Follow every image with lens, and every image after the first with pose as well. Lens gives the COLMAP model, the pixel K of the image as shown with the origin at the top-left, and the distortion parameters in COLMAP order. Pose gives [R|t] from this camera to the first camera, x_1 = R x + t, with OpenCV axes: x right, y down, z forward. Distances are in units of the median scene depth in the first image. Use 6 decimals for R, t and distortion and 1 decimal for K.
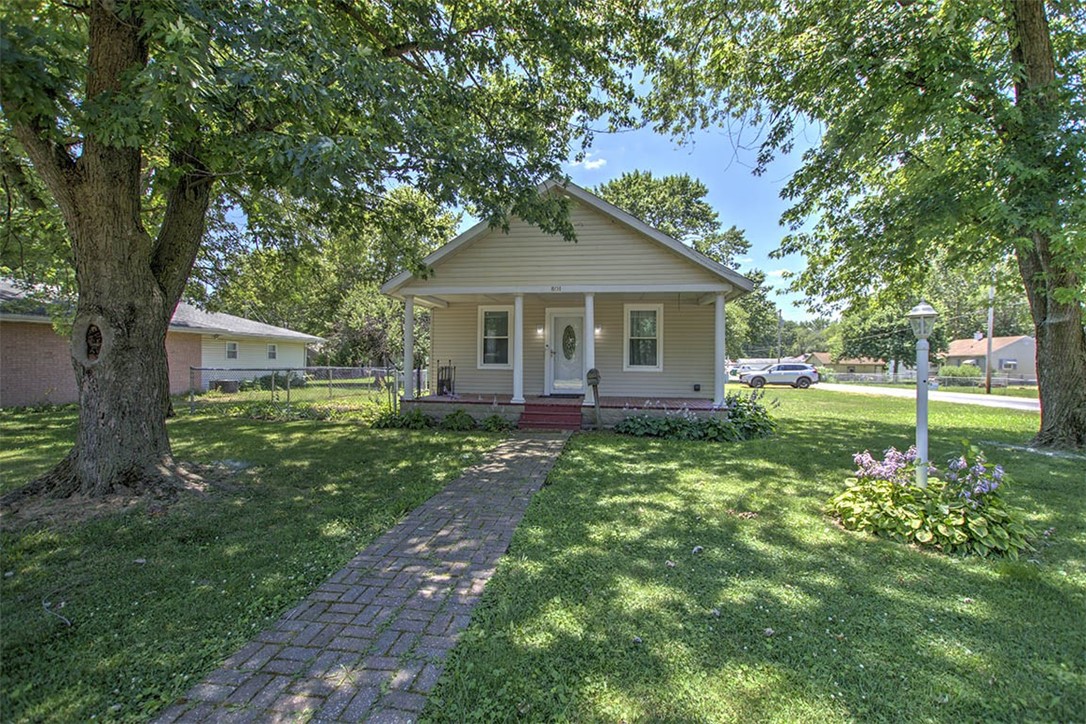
lens RADIAL K [[466.6, 0, 541.9], [0, 466.6, 364.5], [0, 0, 1]] dist [-0.000505, -0.000136]
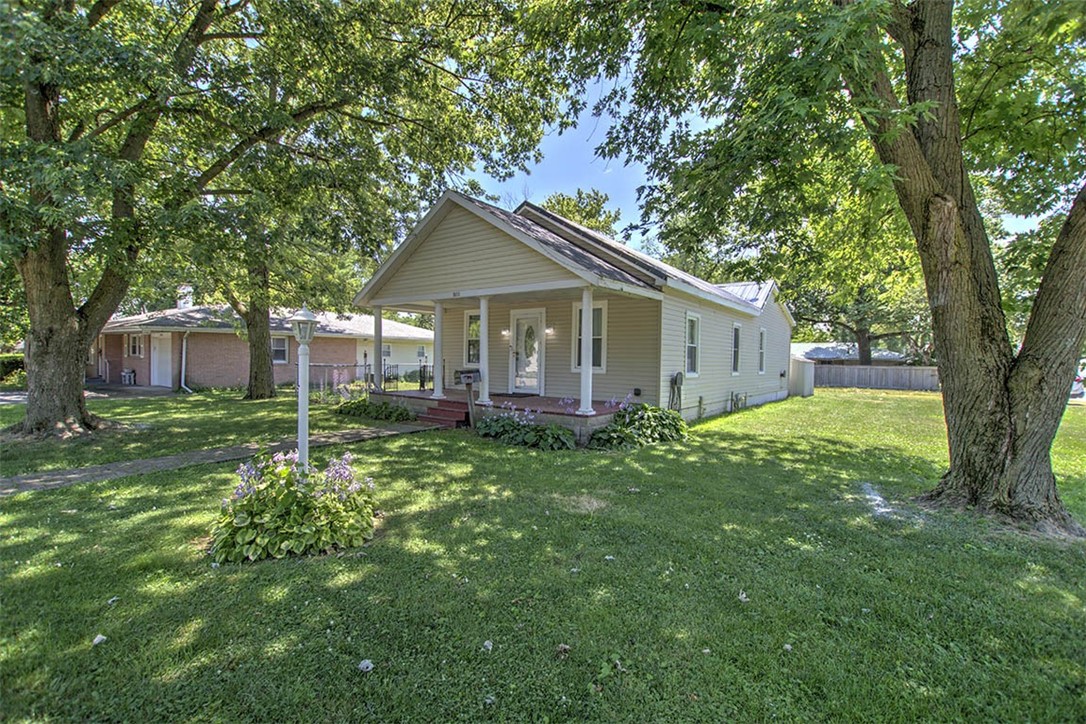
lens RADIAL K [[466.6, 0, 541.9], [0, 466.6, 364.5], [0, 0, 1]] dist [-0.000505, -0.000136]
pose [[0.886491, 0.010721, -0.462622, 0.579384], [-0.008486, 0.999940, 0.006912, -0.007998], [0.462669, -0.002202, 0.886529, 0.119225]]
